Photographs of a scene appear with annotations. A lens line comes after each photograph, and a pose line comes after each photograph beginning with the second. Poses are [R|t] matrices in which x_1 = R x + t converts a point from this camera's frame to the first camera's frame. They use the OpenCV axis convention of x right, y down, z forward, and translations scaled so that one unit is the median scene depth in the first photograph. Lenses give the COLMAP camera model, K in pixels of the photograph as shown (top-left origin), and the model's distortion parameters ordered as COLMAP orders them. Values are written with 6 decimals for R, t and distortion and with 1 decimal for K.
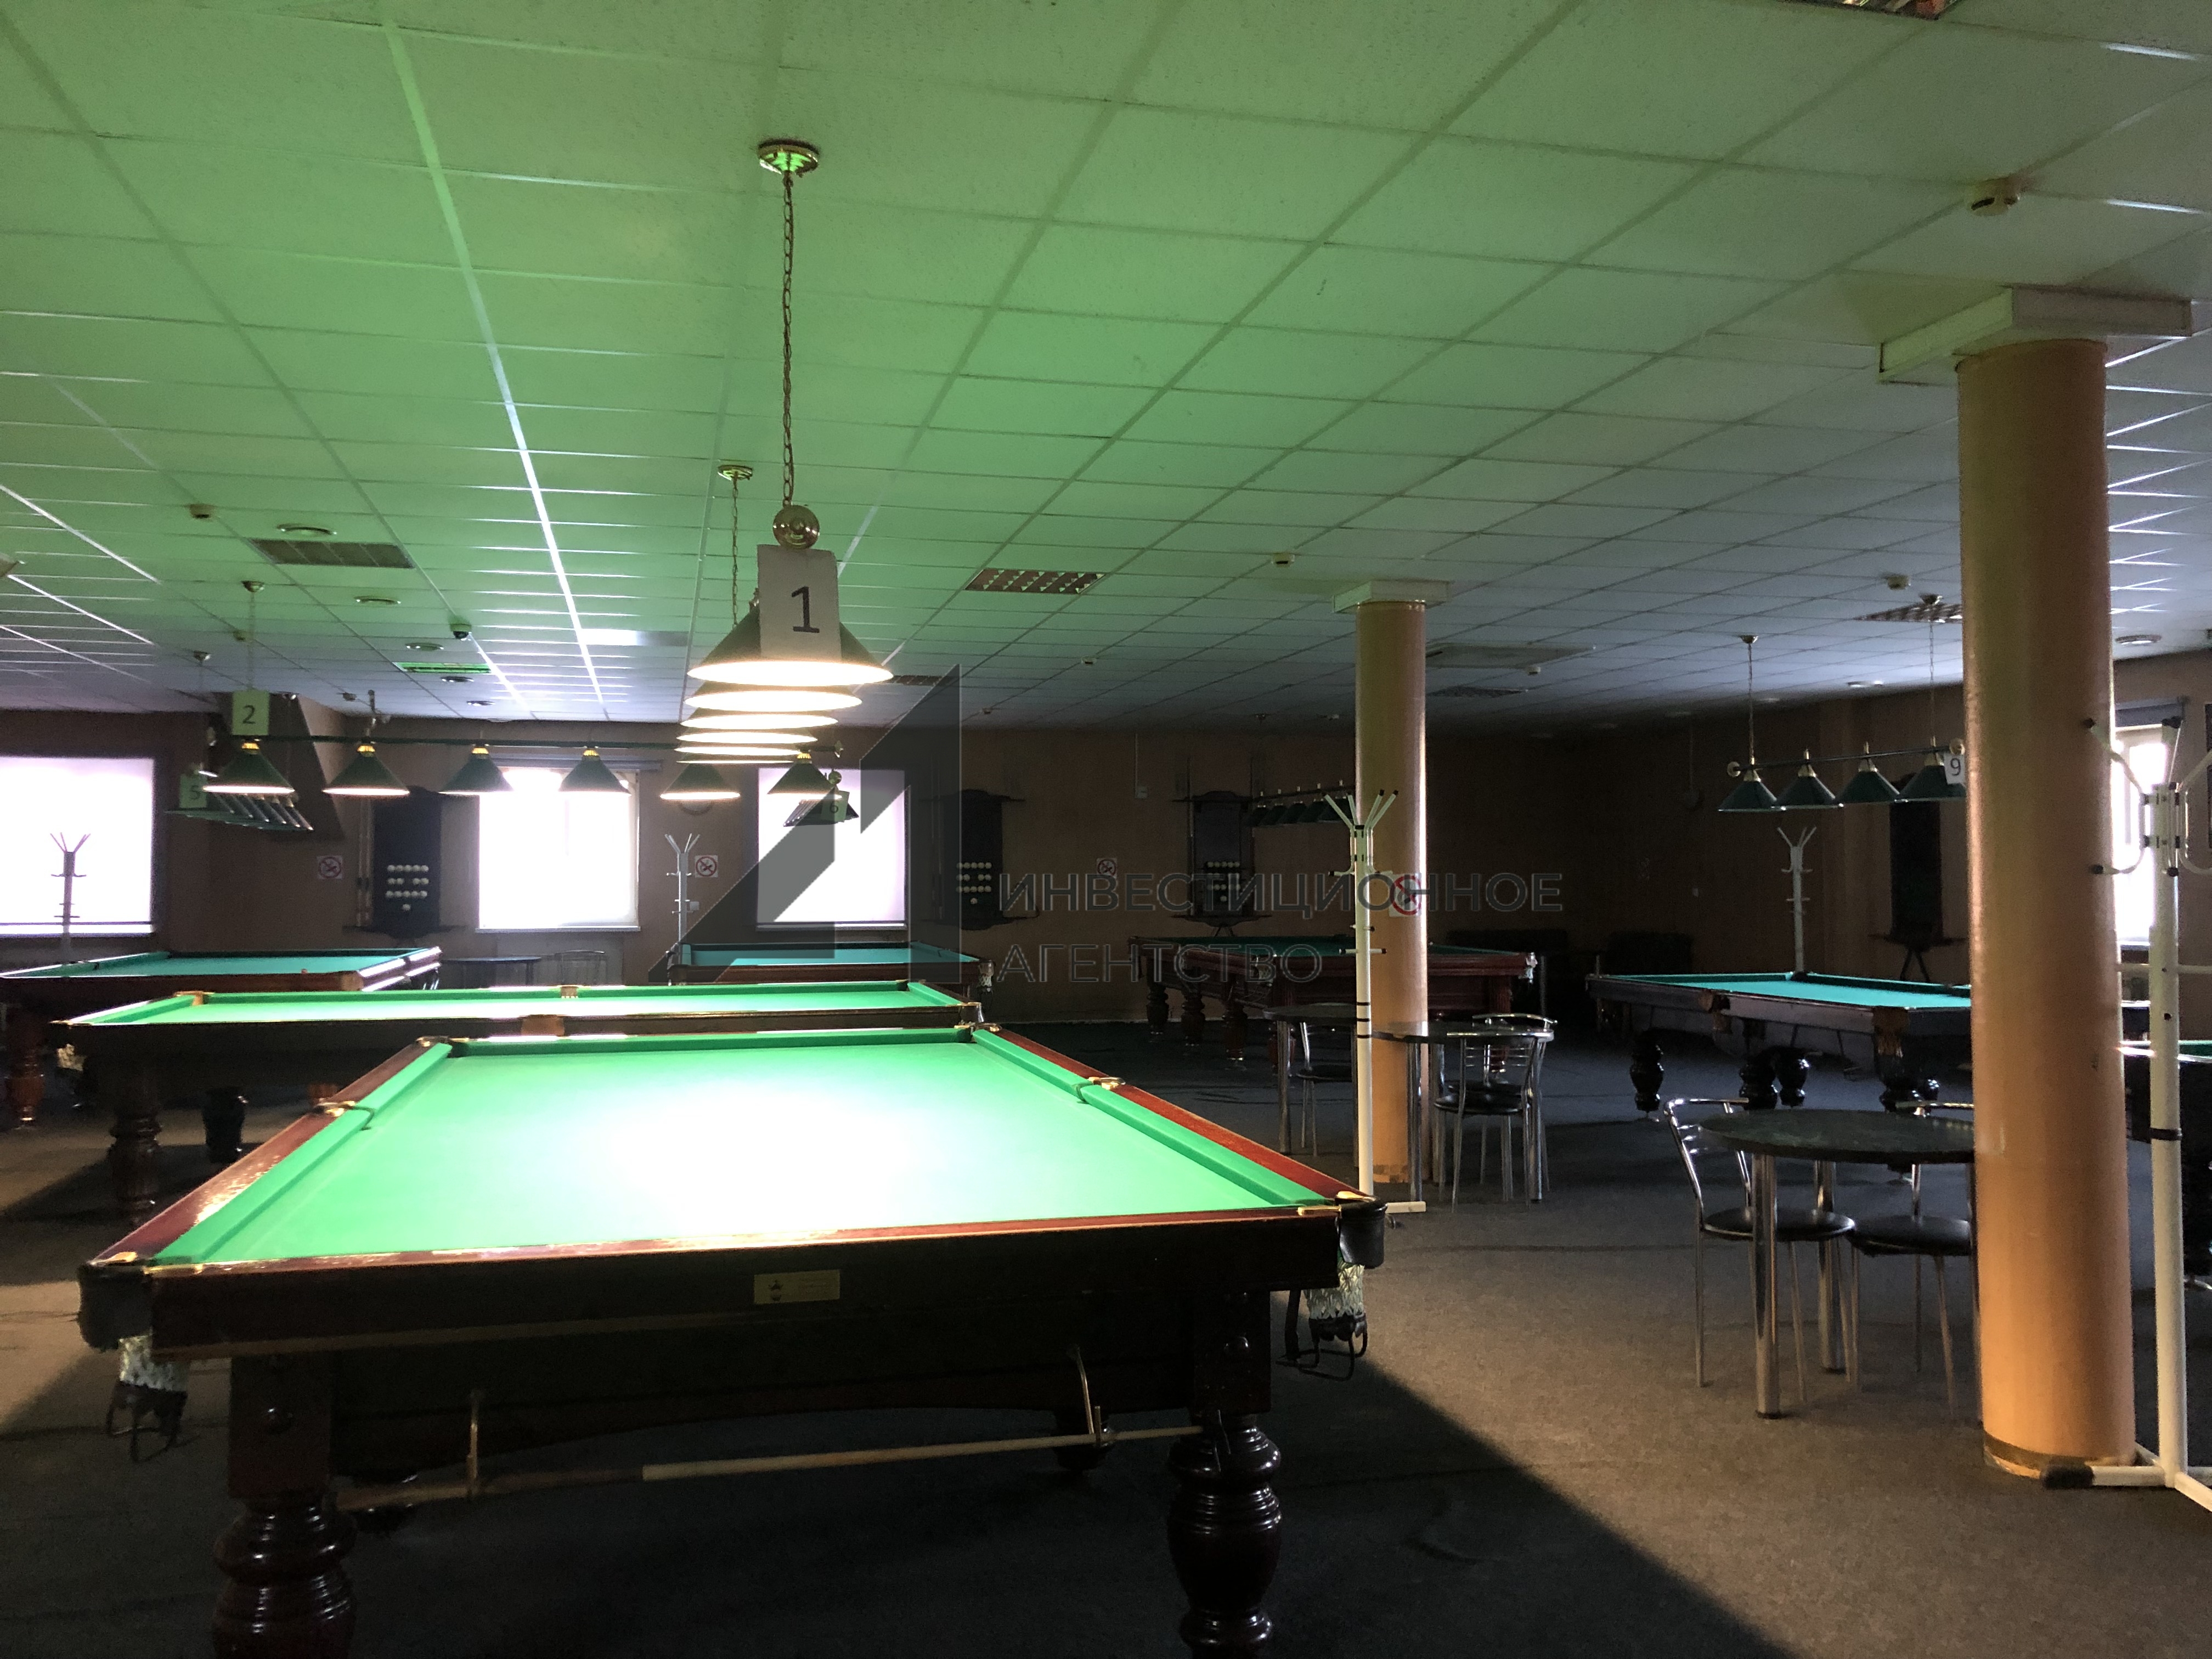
lens RADIAL K [[1841.2, 0, 1097.4], [0, 1841.2, 821.8], [0, 0, 1]] dist [0.008415, -0.096485]
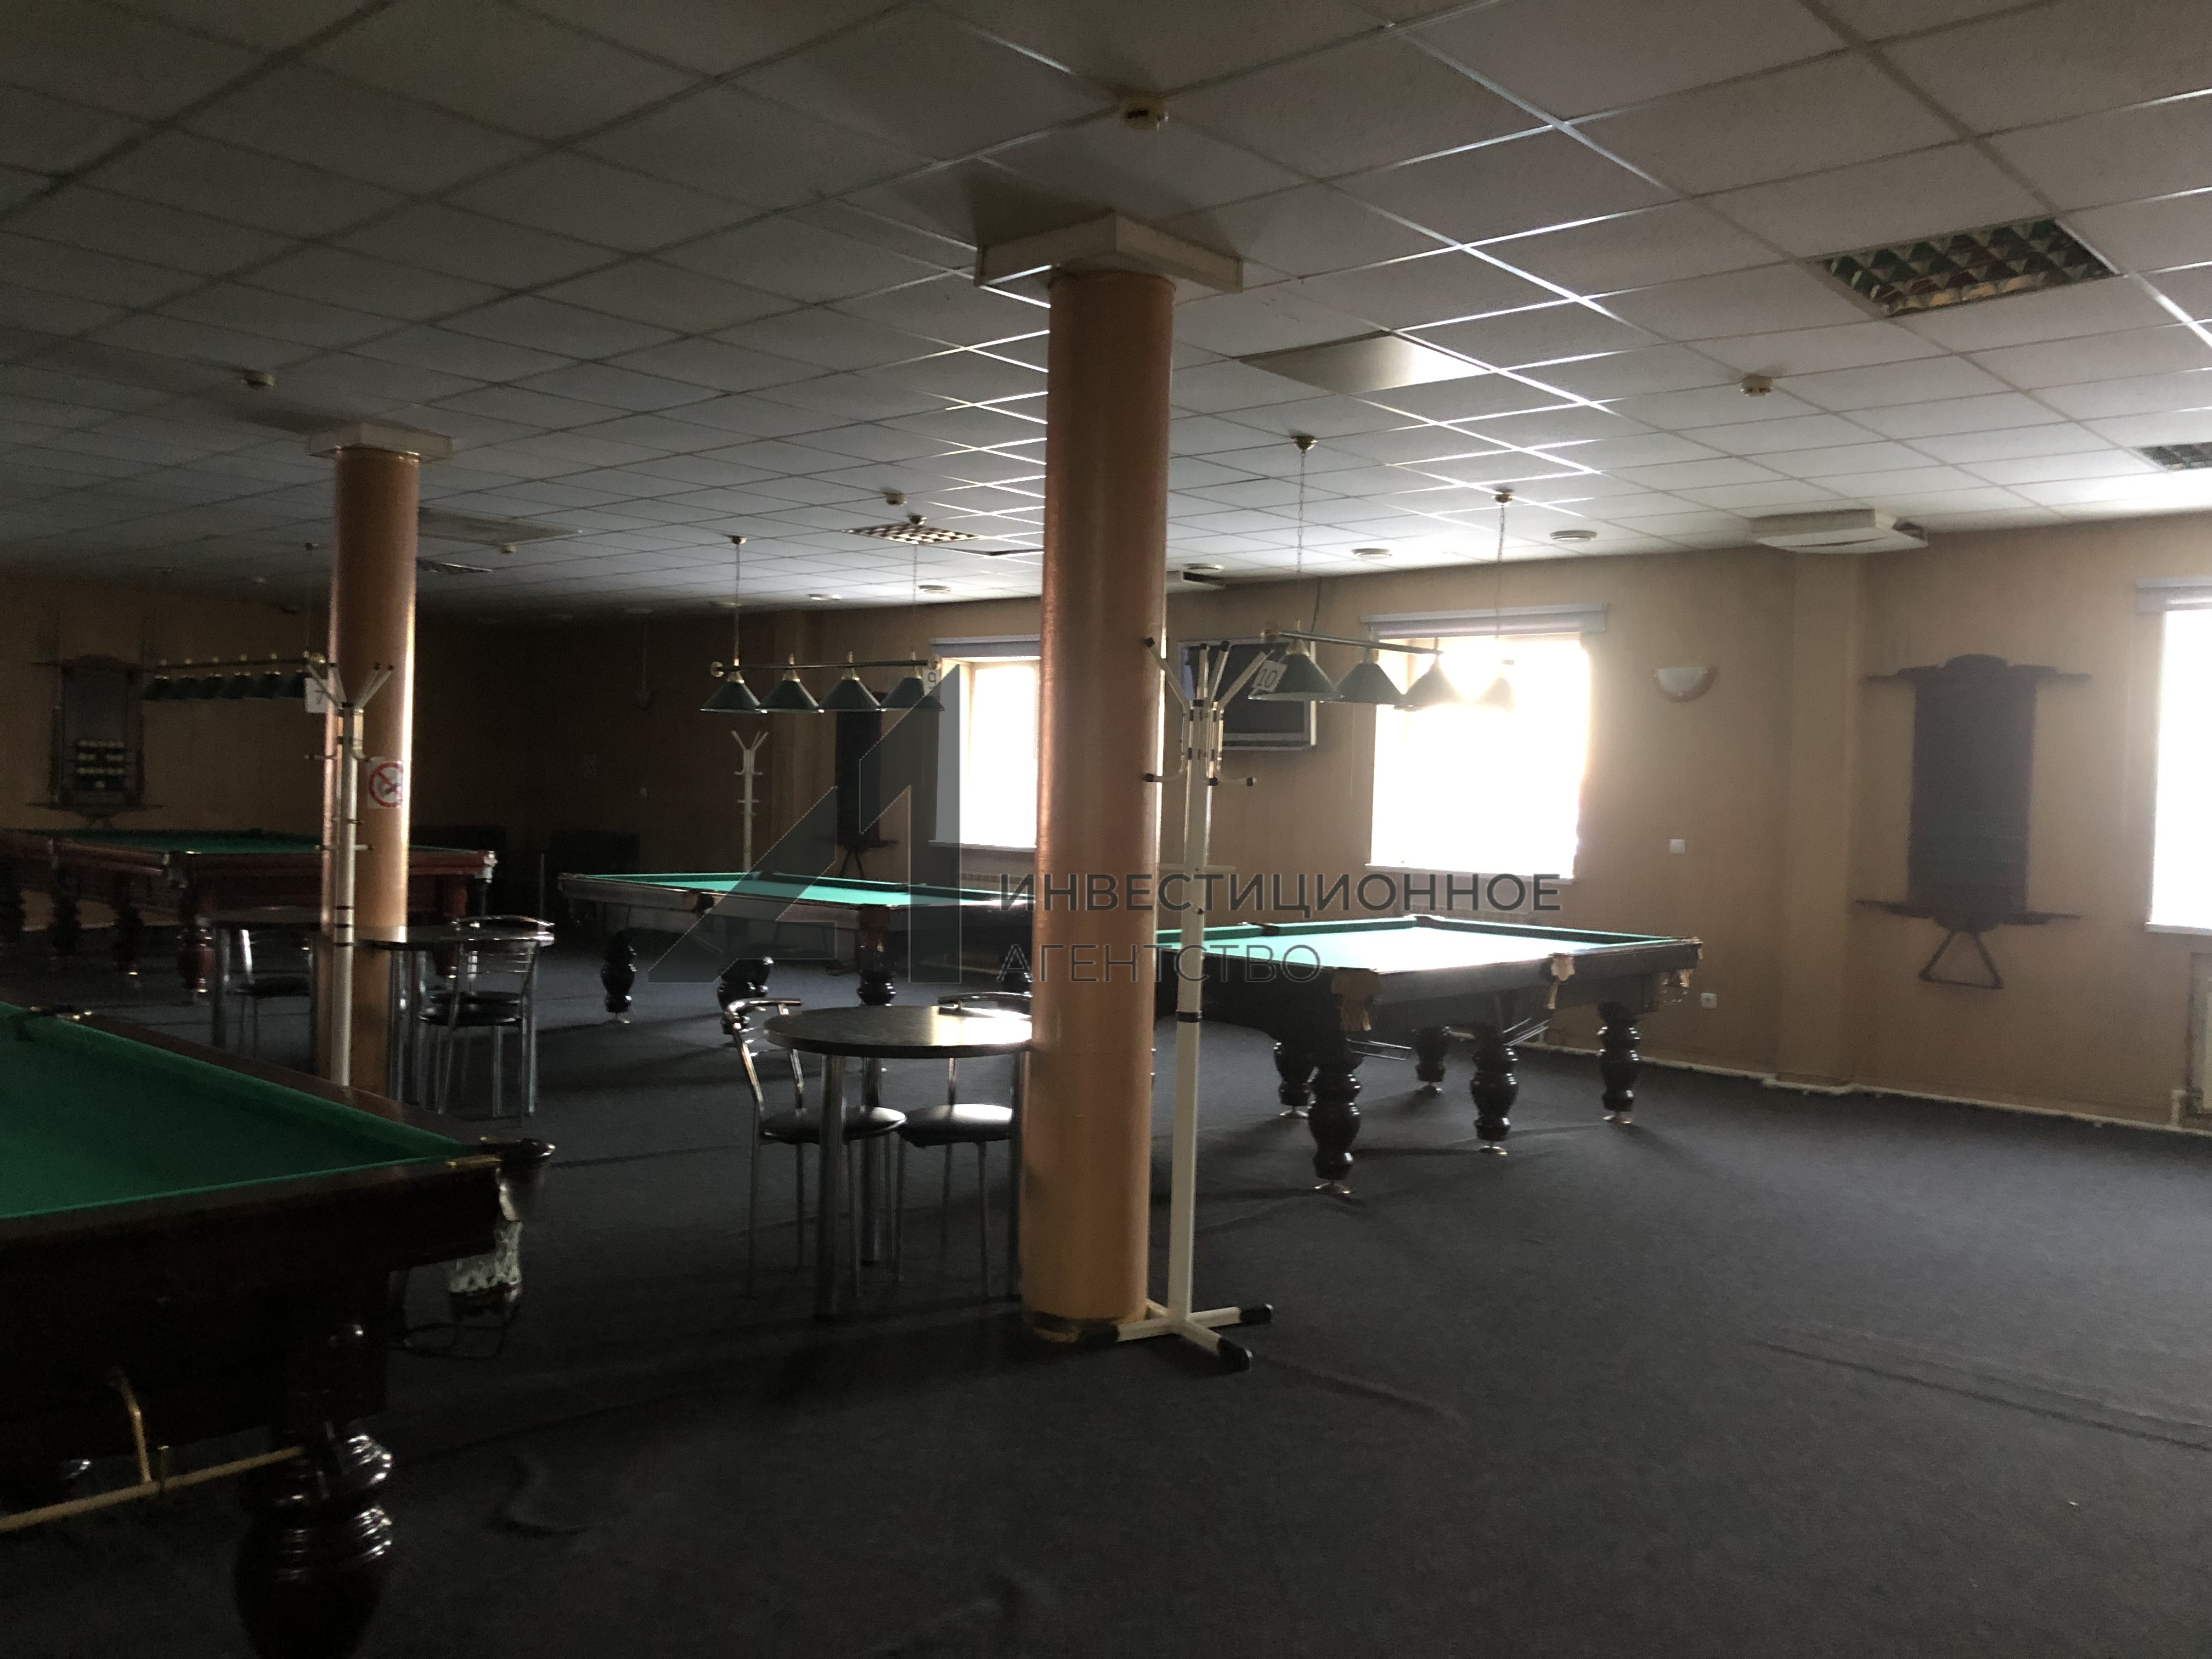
lens RADIAL K [[1780.4, 0, 1101.5], [0, 1780.4, 826.2], [0, 0, 1]] dist [0.036763, -0.077565]
pose [[0.809377, 0.015733, 0.587078, -0.058672], [-0.048225, 0.998046, 0.039739, 0.008893], [-0.585306, -0.060476, 0.808554, 0.099496]]
